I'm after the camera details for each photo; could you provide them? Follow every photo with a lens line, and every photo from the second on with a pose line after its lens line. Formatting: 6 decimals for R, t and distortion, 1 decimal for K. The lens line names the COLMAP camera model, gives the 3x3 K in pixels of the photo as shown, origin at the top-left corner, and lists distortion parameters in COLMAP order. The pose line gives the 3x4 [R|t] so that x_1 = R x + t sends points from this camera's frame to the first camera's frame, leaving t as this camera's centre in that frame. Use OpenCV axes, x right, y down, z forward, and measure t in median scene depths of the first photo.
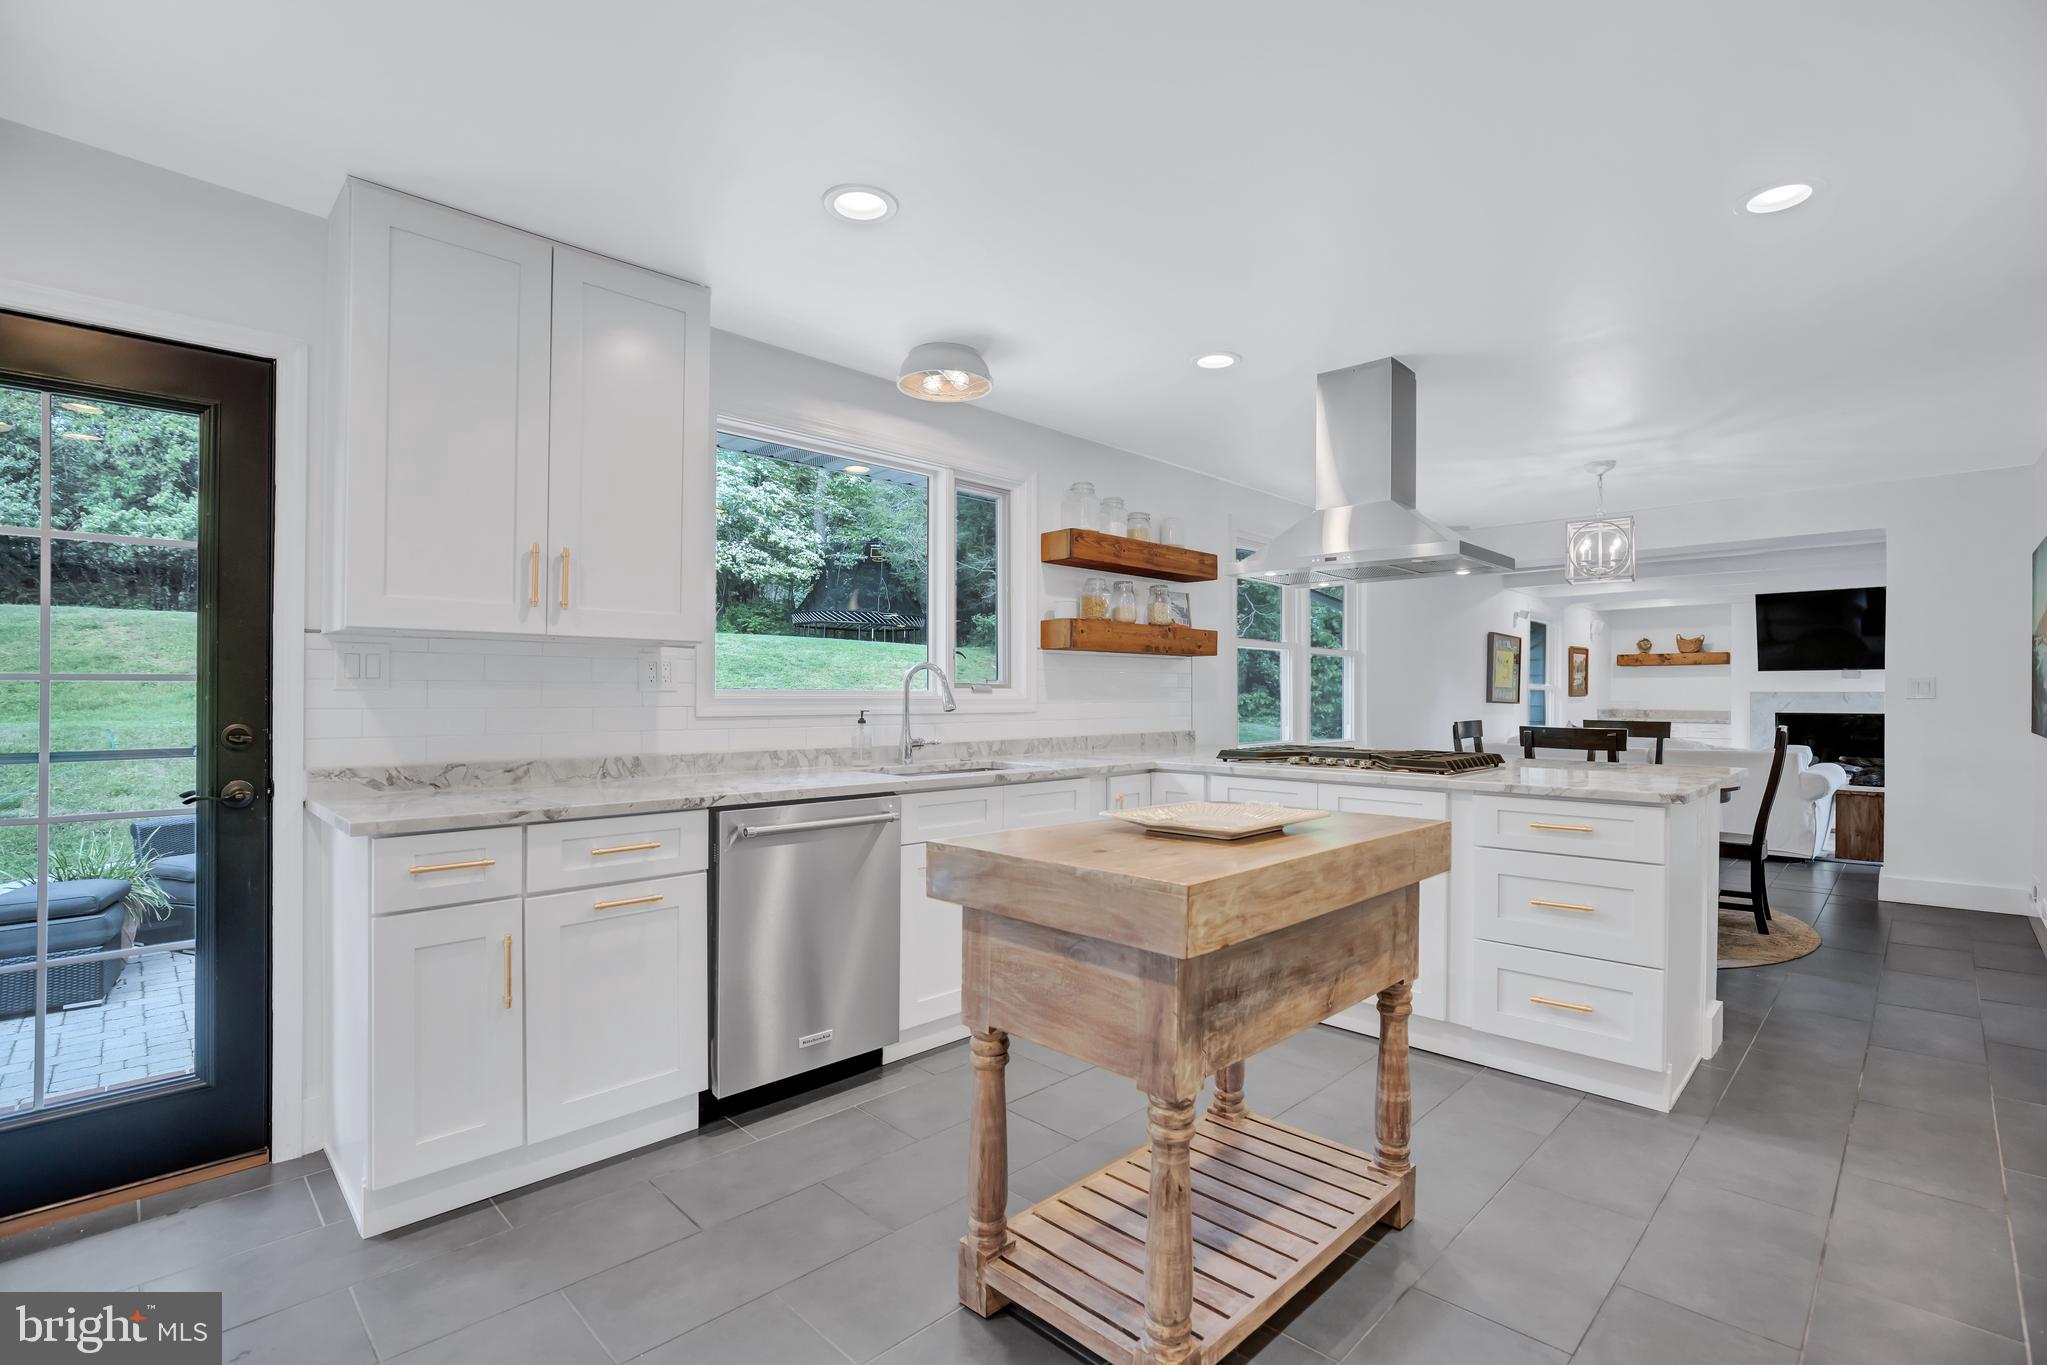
lens RADIAL K [[950.2, 0, 1033.4], [0, 950.2, 708.4], [0, 0, 1]] dist [-0.026218, -0.000157]
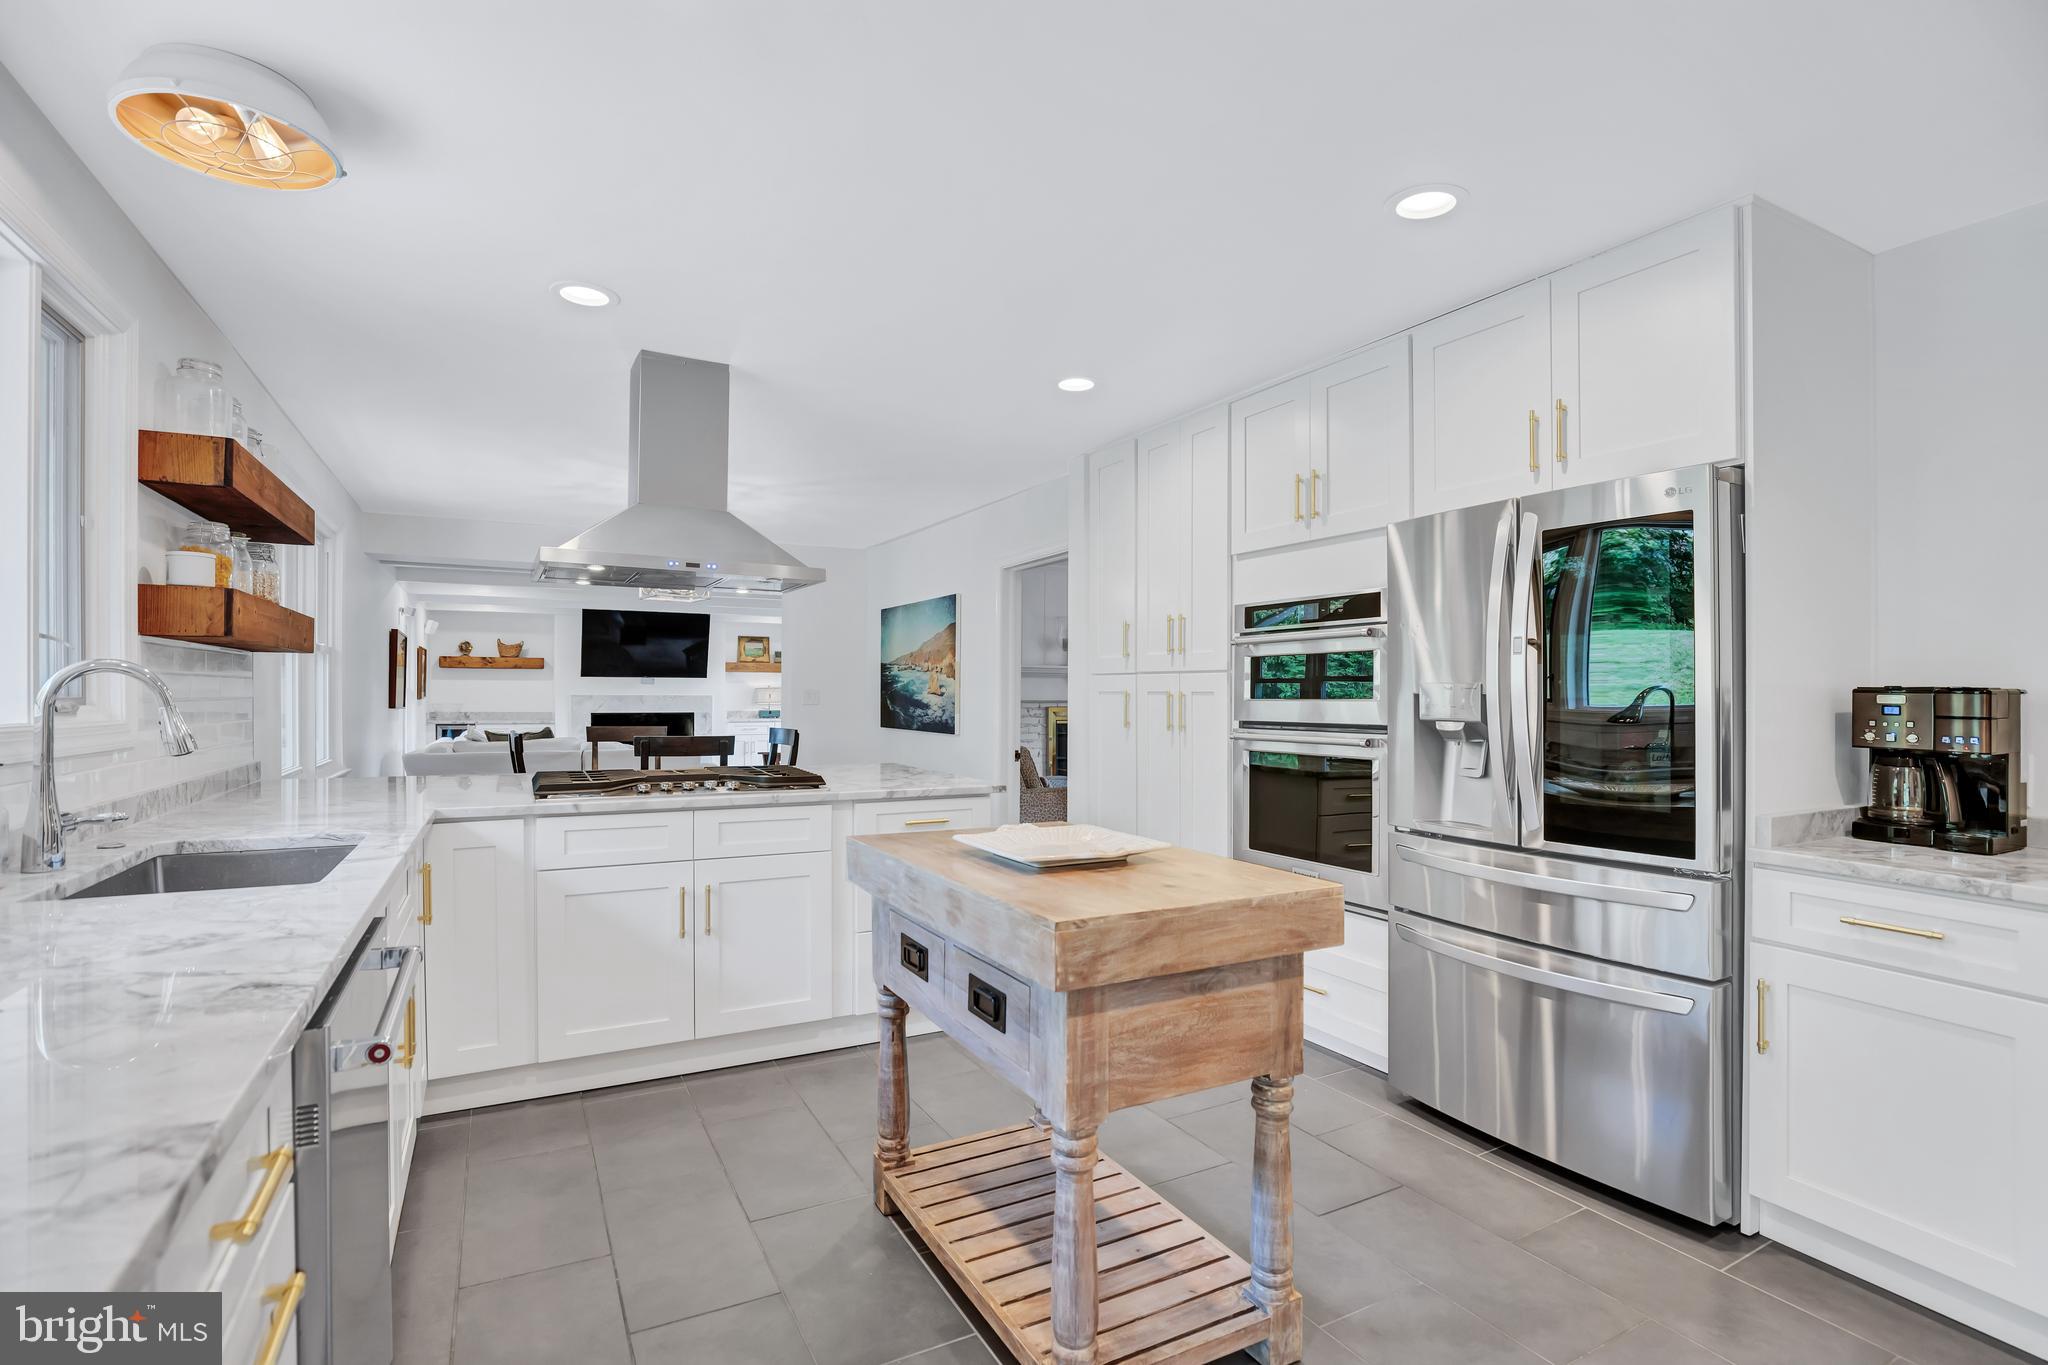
lens RADIAL K [[950.7, 0, 1033.9], [0, 950.7, 708.4], [0, 0, 1]] dist [-0.026218, -0.000157]
pose [[0.292235, -0.013346, 0.956253, -0.158300], [0.009514, 0.999894, 0.011048, -0.008754], [-0.956299, 0.005869, 0.292331, 0.141981]]
